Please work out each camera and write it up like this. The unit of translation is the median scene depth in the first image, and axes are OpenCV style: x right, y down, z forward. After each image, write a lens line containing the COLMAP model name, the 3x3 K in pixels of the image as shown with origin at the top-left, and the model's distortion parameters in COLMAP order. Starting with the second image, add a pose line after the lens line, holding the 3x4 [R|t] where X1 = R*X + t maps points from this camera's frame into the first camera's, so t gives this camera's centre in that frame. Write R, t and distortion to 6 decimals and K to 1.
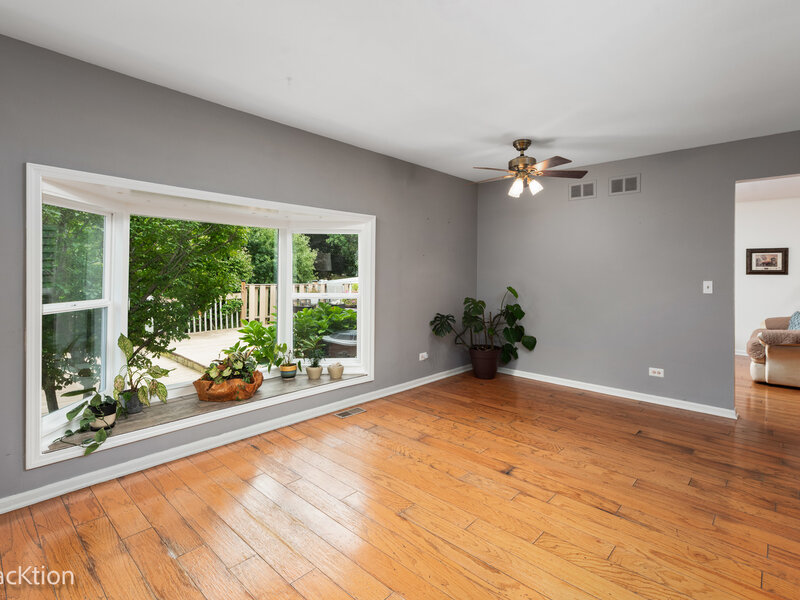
lens RADIAL K [[397.8, 0, 401.3], [0, 397.8, 275.4], [0, 0, 1]] dist [0.000958, -0.000421]
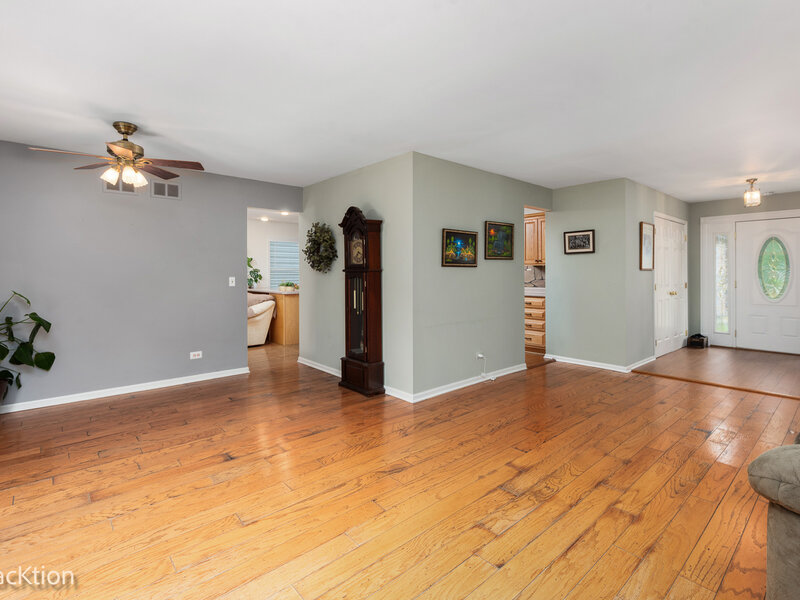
lens RADIAL K [[397.8, 0, 401.3], [0, 397.8, 275.4], [0, 0, 1]] dist [0.000958, -0.000421]
pose [[0.107151, -0.017080, 0.994096, -0.575541], [0.007072, 0.999840, 0.016417, -0.010863], [-0.994218, 0.005271, 0.107255, 0.325568]]
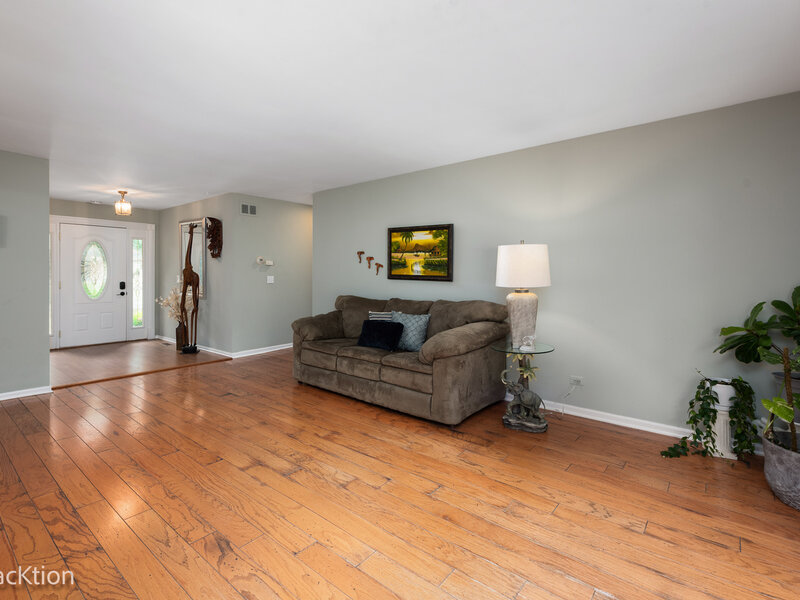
lens RADIAL K [[397.8, 0, 401.3], [0, 397.8, 275.4], [0, 0, 1]] dist [0.000958, -0.000421]
pose [[-0.998201, -0.021352, -0.056026, -0.040687], [-0.022314, 0.999613, 0.016597, -0.030587], [0.055650, 0.017818, -0.998291, 1.003570]]
